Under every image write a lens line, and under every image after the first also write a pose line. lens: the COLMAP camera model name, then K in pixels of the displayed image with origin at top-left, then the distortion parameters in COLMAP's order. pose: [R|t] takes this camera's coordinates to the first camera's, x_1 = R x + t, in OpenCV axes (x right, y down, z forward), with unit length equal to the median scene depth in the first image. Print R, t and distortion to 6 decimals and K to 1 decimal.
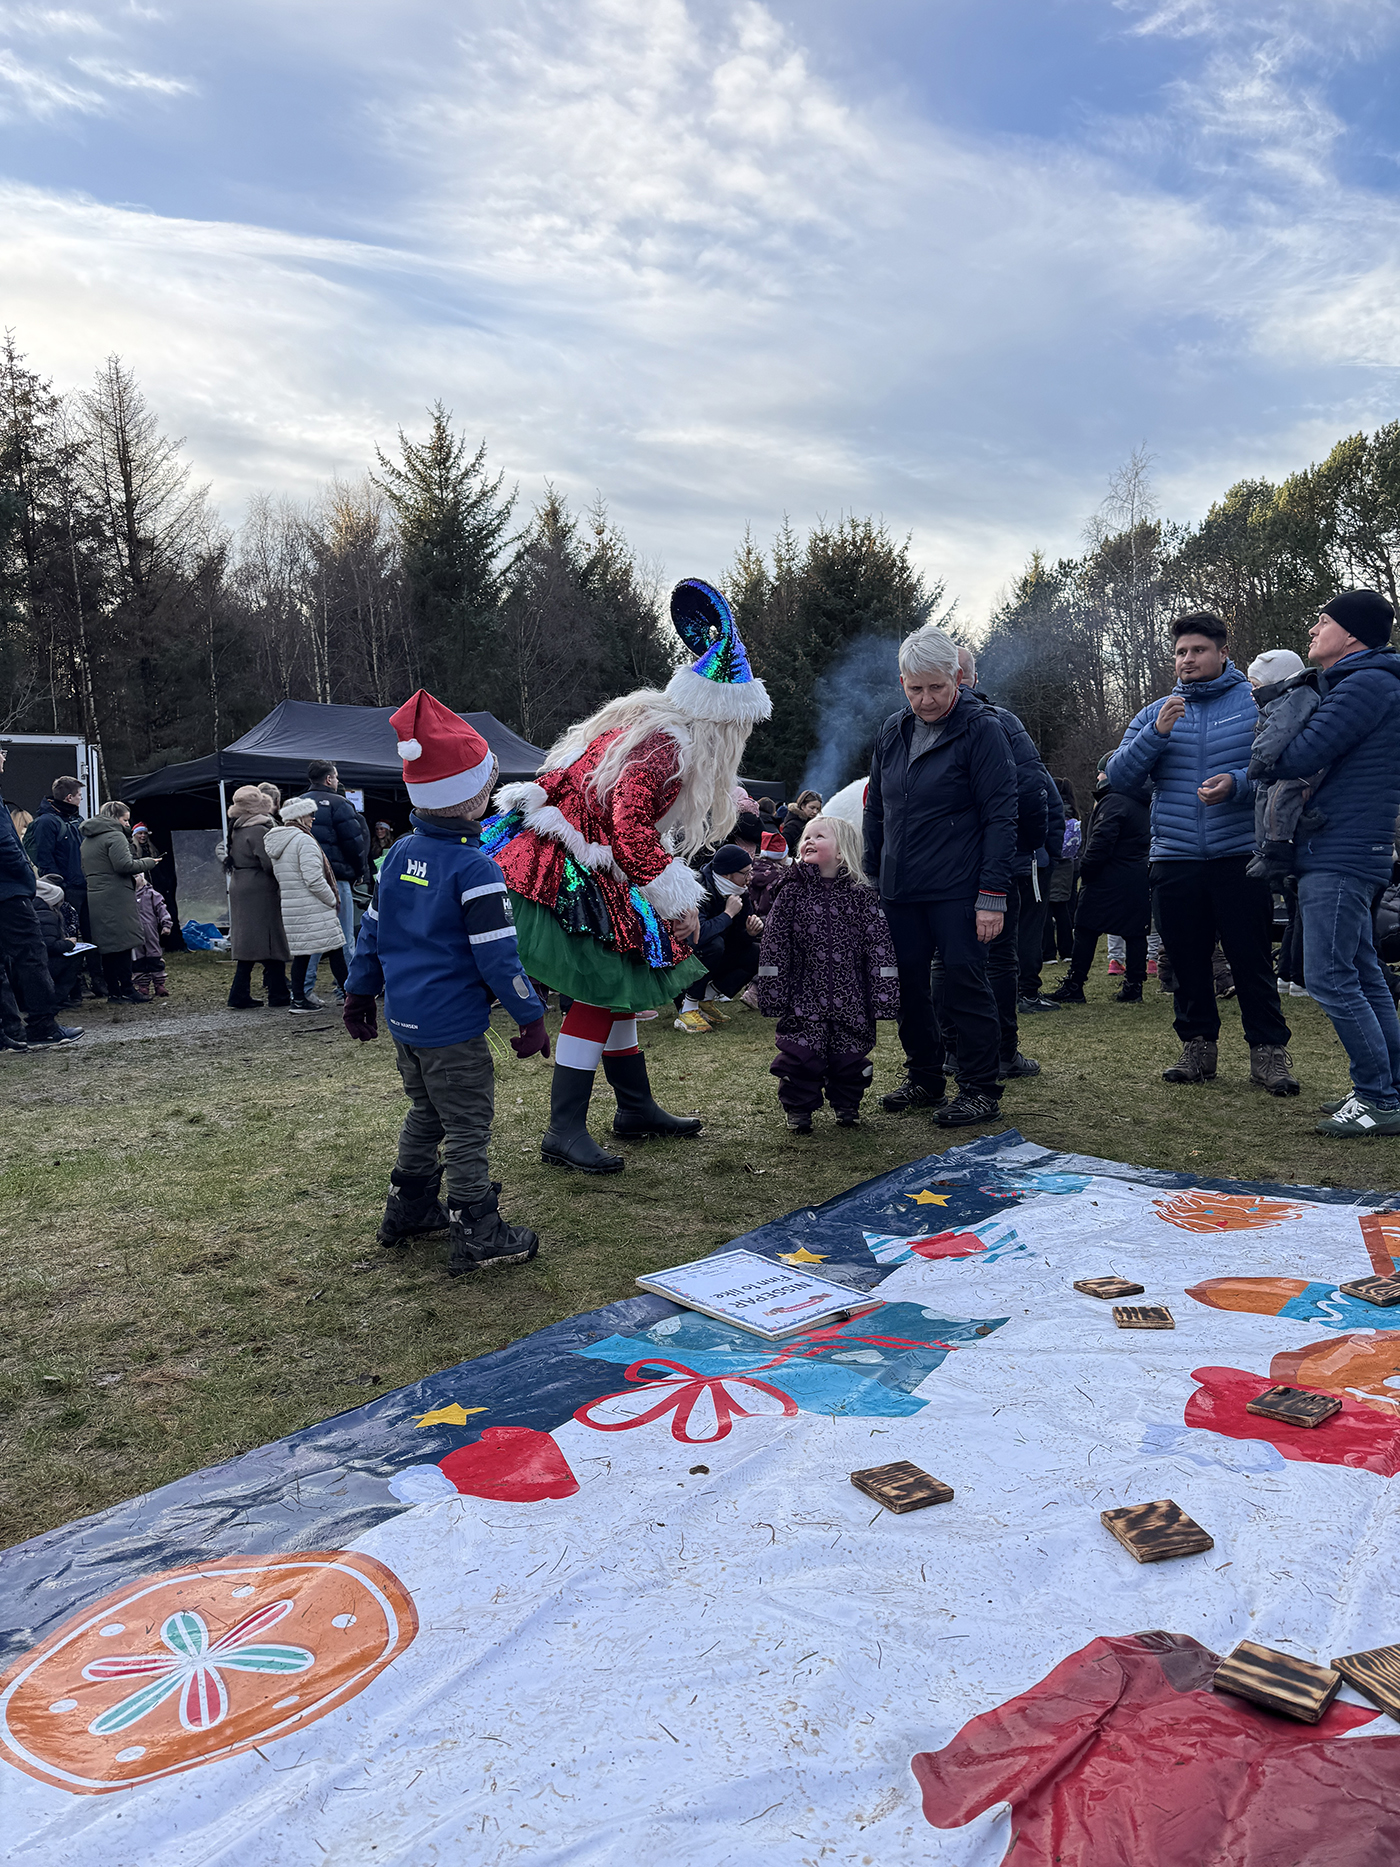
lens RADIAL K [[1315.9, 0, 699.9], [0, 1315.9, 902.7], [0, 0, 1]] dist [0.076754, -0.069285]
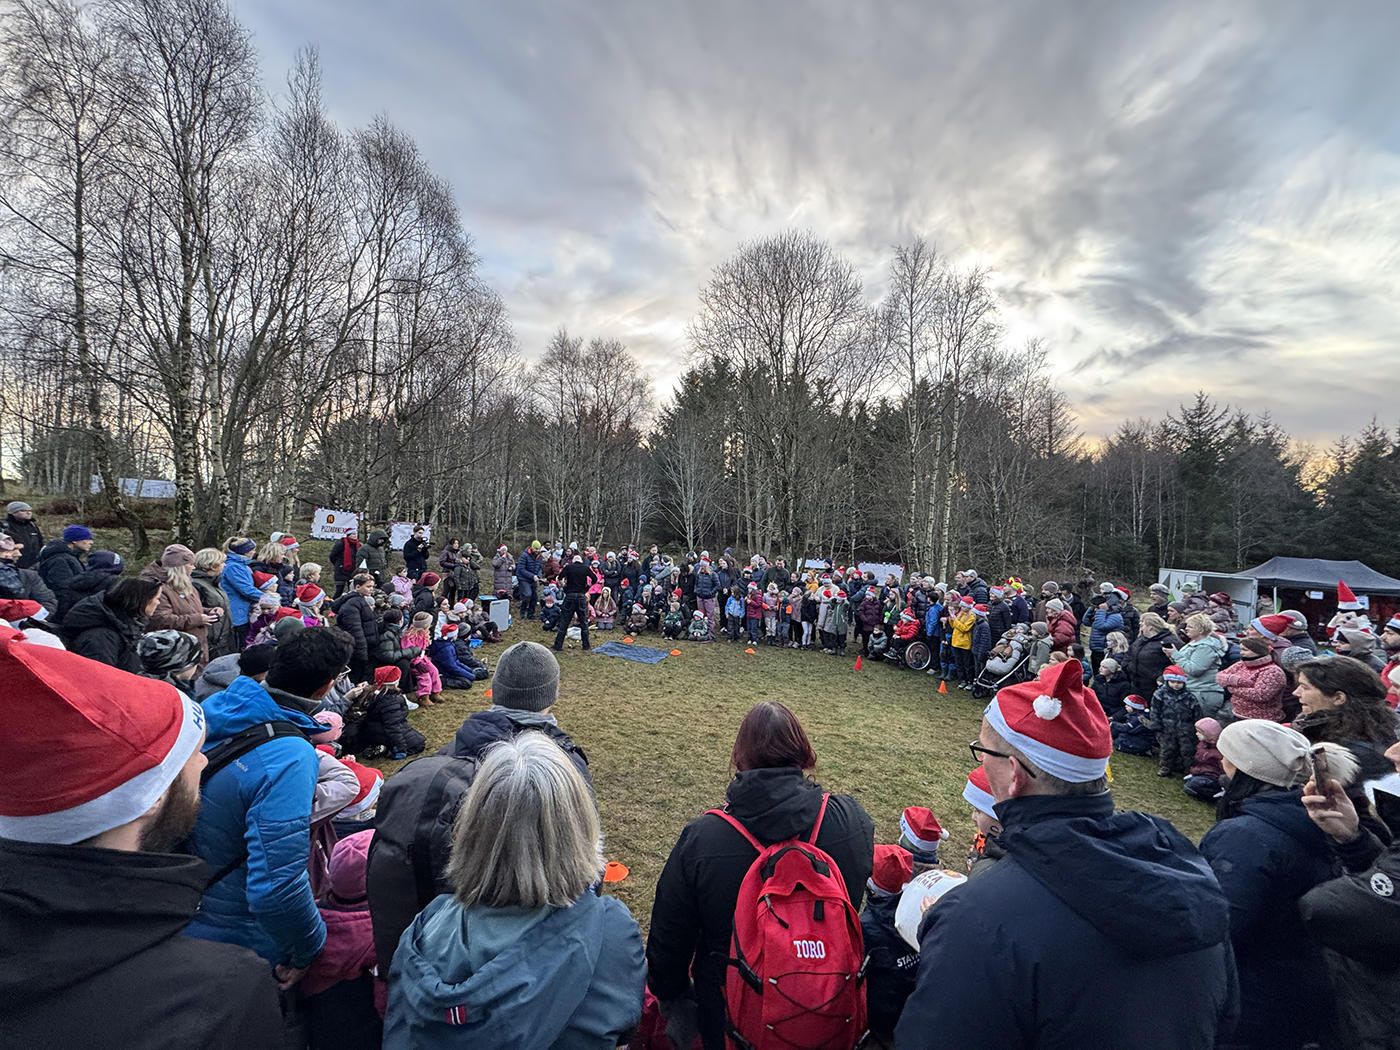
lens RADIAL K [[559.5, 0, 678.7], [0, 559.5, 520.5], [0, 0, 1]] dist [-0.001272, 0.000268]
pose [[0.706497, 0.051646, -0.705829, -0.107432], [-0.108081, 0.993509, -0.035487, -0.011189], [0.699415, 0.101358, 0.707492, -0.240073]]
